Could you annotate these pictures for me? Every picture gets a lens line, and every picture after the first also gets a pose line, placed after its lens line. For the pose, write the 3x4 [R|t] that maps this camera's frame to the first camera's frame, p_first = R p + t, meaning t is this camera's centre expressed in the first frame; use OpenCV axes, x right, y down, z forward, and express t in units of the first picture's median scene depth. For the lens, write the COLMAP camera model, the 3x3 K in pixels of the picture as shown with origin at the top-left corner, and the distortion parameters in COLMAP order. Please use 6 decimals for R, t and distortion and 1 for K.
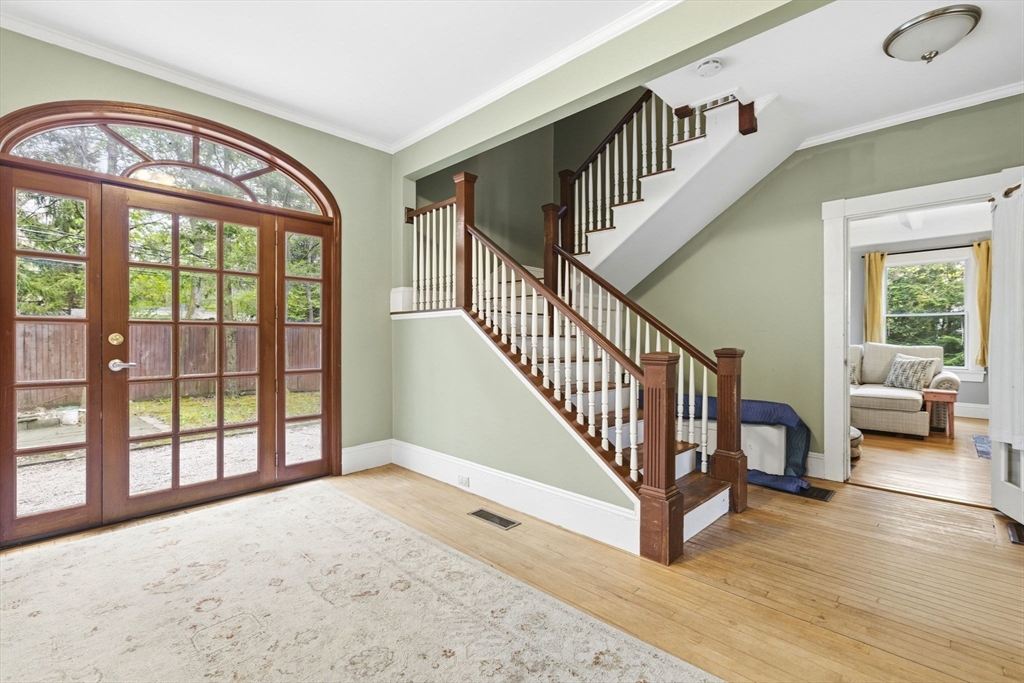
lens RADIAL K [[453.3, 0, 513.4], [0, 453.3, 338.8], [0, 0, 1]] dist [-0.003009, -0.000365]
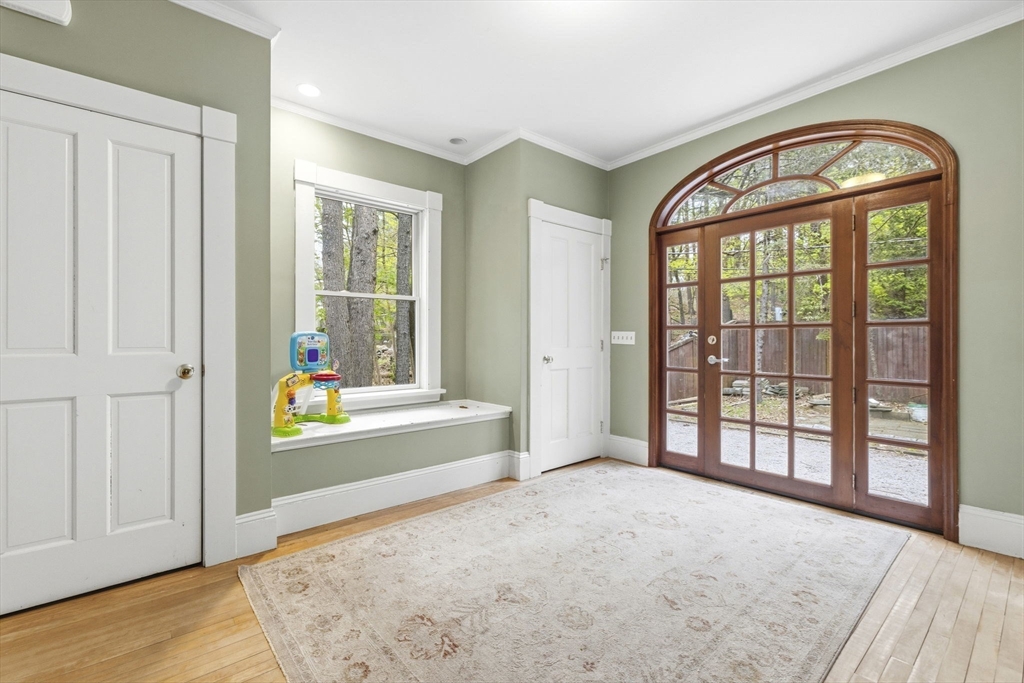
lens RADIAL K [[453.3, 0, 513.4], [0, 453.3, 338.8], [0, 0, 1]] dist [-0.003009, -0.000365]
pose [[-0.124556, 0.001267, -0.992212, 0.467723], [-0.002727, 0.999995, 0.001619, -0.003275], [0.992209, 0.002908, -0.124552, 0.535860]]
